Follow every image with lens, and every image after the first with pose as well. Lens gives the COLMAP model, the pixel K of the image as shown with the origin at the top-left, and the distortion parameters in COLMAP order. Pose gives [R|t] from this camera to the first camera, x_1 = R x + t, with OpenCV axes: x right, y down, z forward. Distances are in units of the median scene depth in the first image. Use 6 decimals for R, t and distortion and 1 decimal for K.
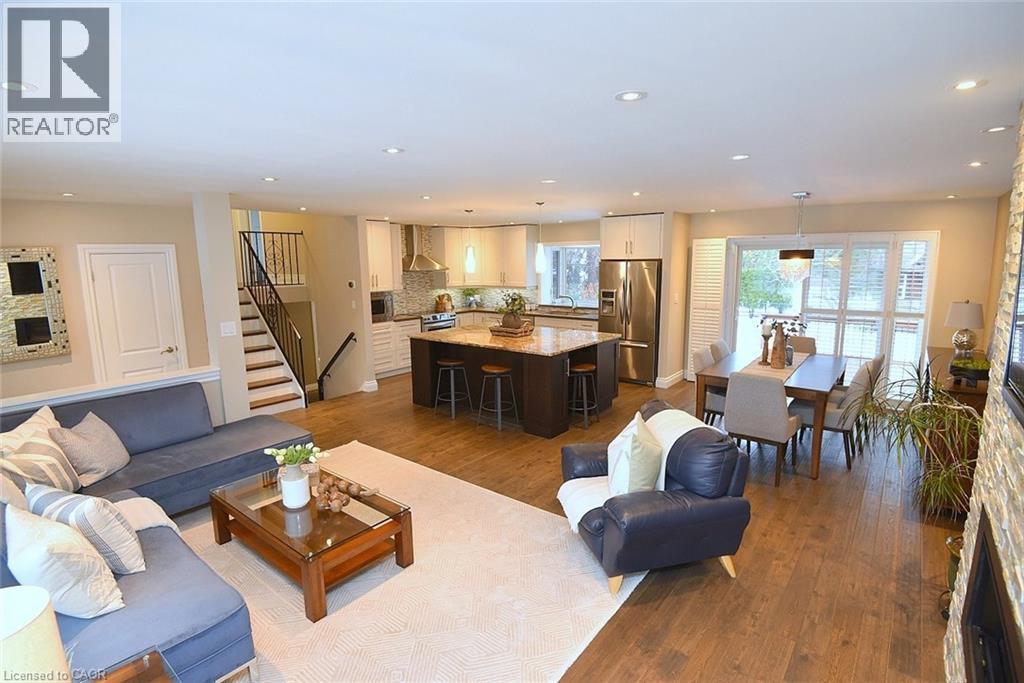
lens RADIAL K [[503.6, 0, 512.0], [0, 503.6, 341.5], [0, 0, 1]] dist [-0.000247, -0.000275]
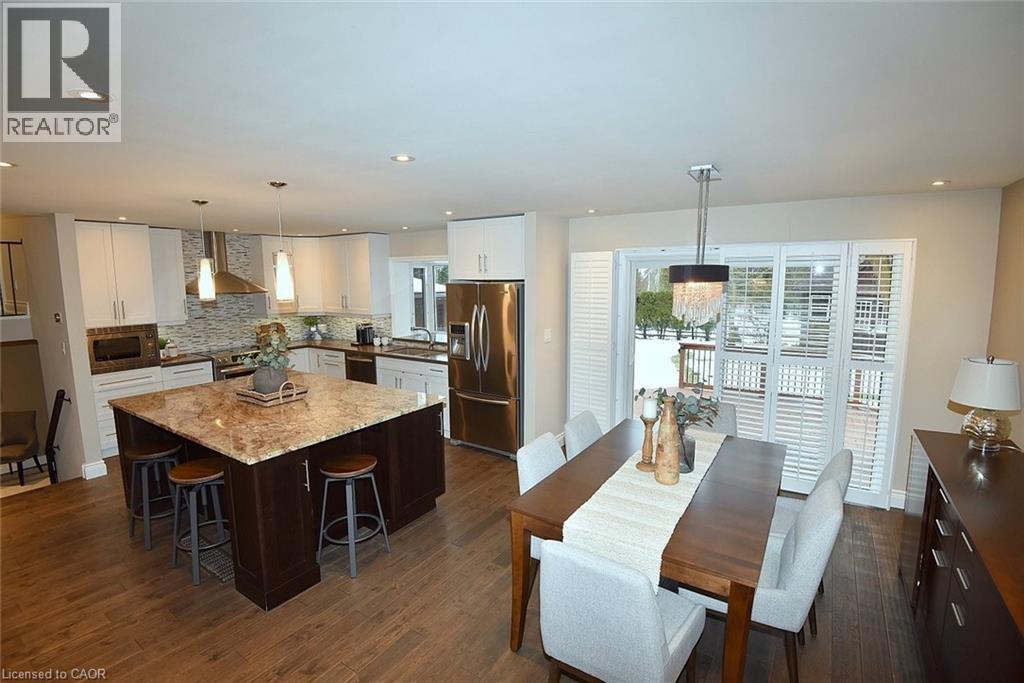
lens RADIAL K [[479.7, 0, 516.7], [0, 479.7, 340.7], [0, 0, 1]] dist [-0.035508, -0.001066]
pose [[0.995378, -0.006490, 0.095811, 0.198059], [0.009284, 0.999544, -0.028746, -0.053857], [-0.095581, 0.029502, 0.994984, 0.307732]]
